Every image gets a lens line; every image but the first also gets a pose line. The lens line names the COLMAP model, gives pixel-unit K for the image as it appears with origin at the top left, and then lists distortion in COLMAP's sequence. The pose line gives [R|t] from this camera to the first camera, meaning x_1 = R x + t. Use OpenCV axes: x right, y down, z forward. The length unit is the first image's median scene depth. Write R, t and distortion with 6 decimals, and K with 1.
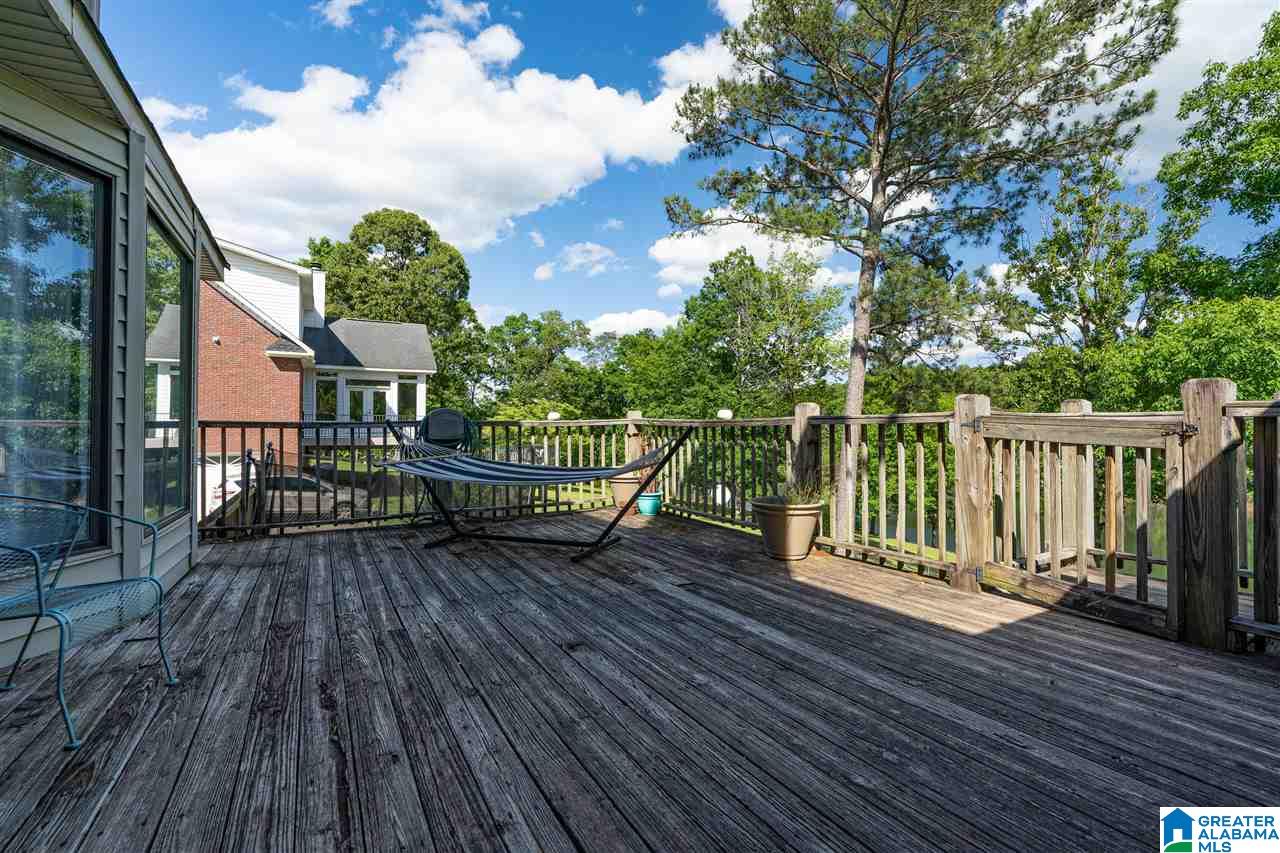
lens RADIAL K [[591.7, 0, 640.6], [0, 591.7, 428.3], [0, 0, 1]] dist [-0.003256, 0.000794]
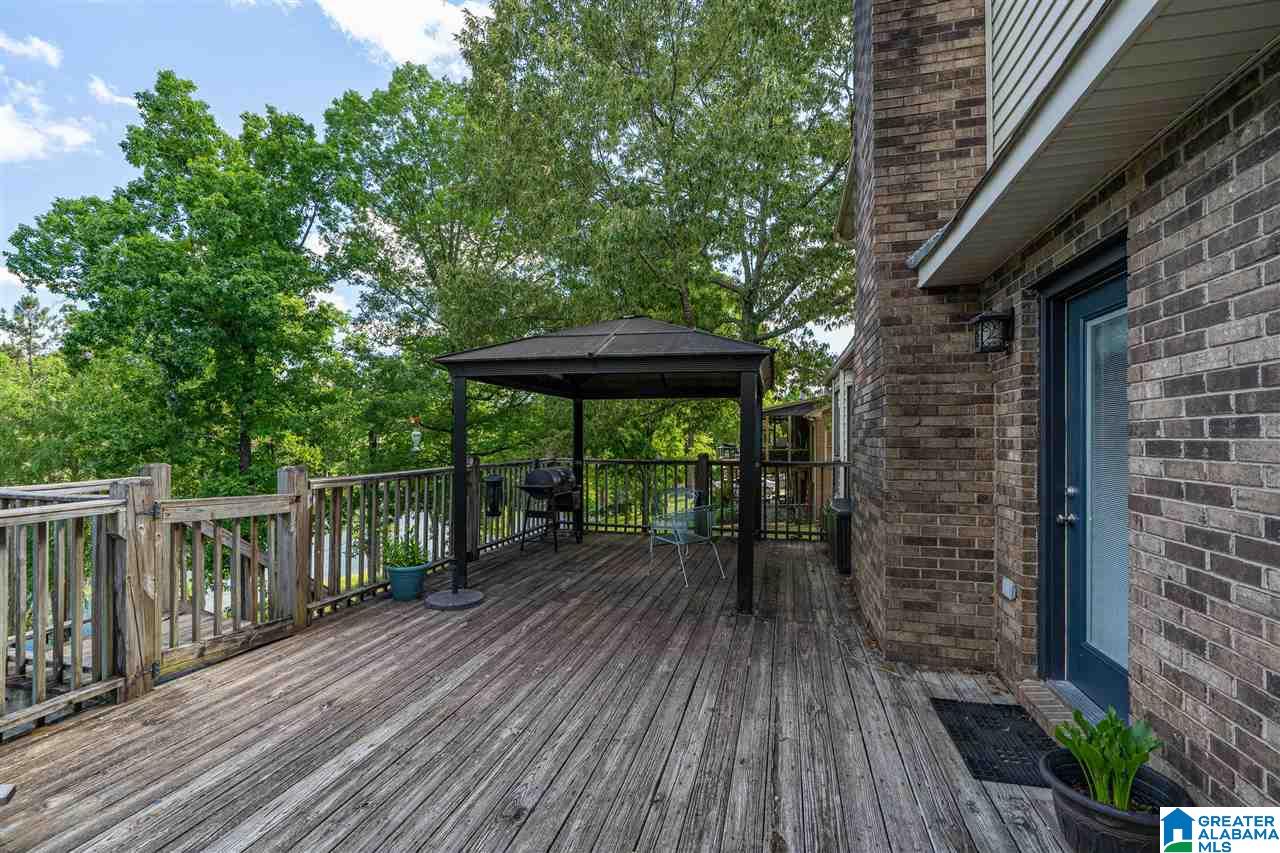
lens RADIAL K [[591.7, 0, 638.5], [0, 591.7, 429.2], [0, 0, 1]] dist [-0.003256, 0.000794]
pose [[-0.731397, -0.000110, 0.681952, -0.919515], [-0.010798, 0.999876, -0.011420, -0.195125], [-0.681866, -0.015716, -0.731308, 1.691290]]
